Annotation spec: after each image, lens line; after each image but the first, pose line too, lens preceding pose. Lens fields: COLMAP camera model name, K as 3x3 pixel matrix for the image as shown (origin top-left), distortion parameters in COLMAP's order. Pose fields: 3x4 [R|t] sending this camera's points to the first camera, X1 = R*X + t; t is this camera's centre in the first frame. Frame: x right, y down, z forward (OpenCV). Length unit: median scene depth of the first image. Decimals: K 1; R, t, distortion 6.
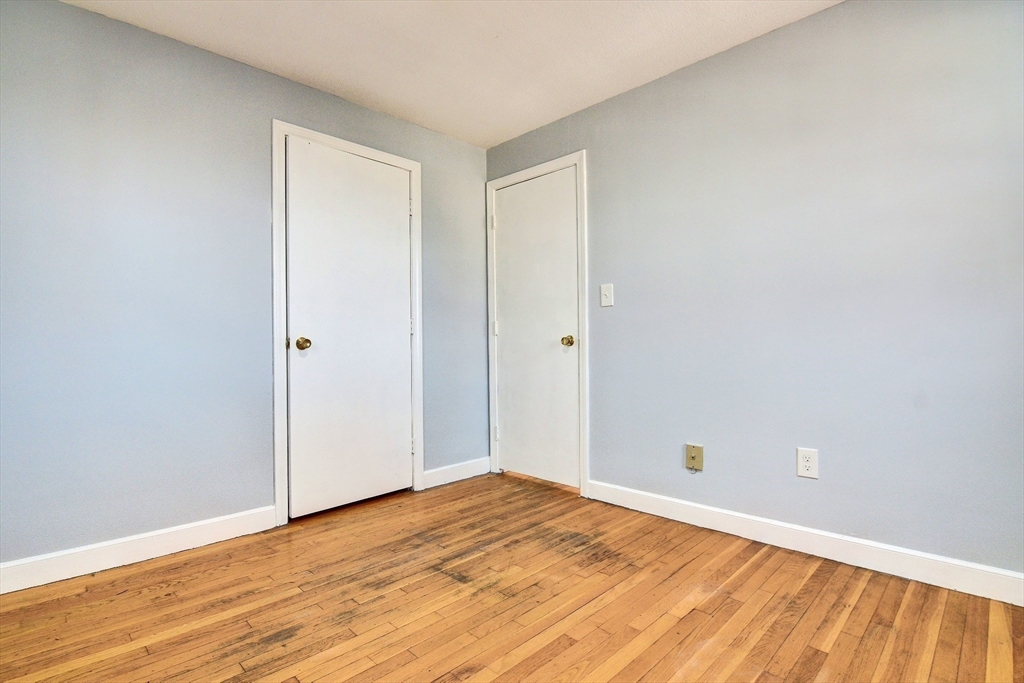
lens RADIAL K [[497.2, 0, 507.6], [0, 497.2, 343.9], [0, 0, 1]] dist [-0.012124, -0.008764]
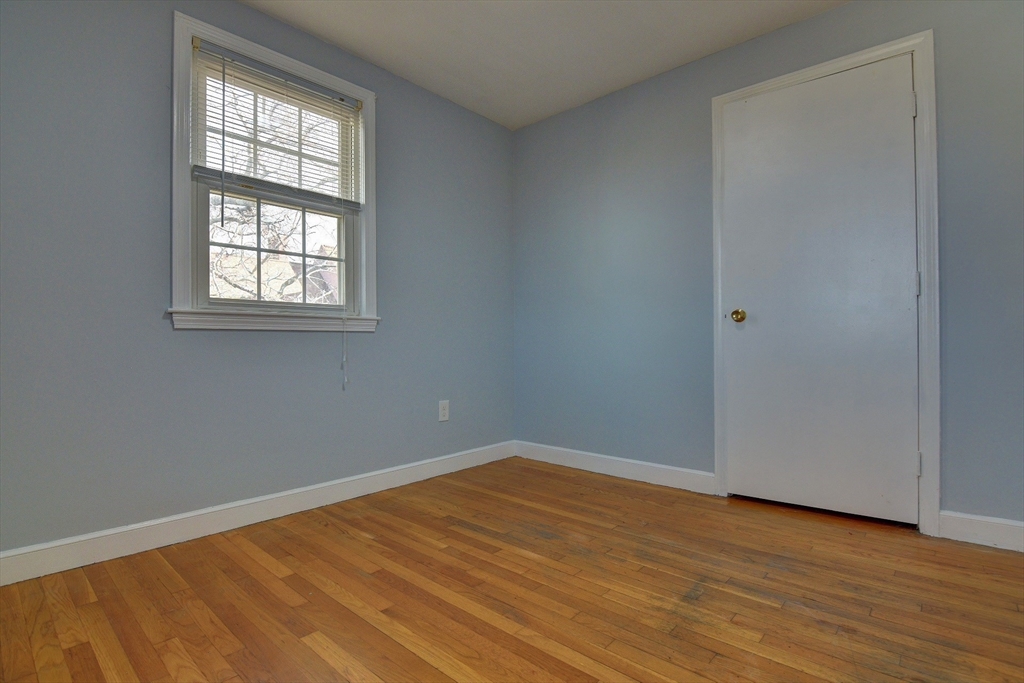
lens RADIAL K [[497.2, 0, 507.6], [0, 497.2, 343.9], [0, 0, 1]] dist [-0.012124, -0.008764]
pose [[0.055135, 0.010414, -0.998425, 0.584894], [0.005883, 0.999925, 0.010755, 0.046933], [0.998462, -0.006466, 0.055070, 0.568405]]
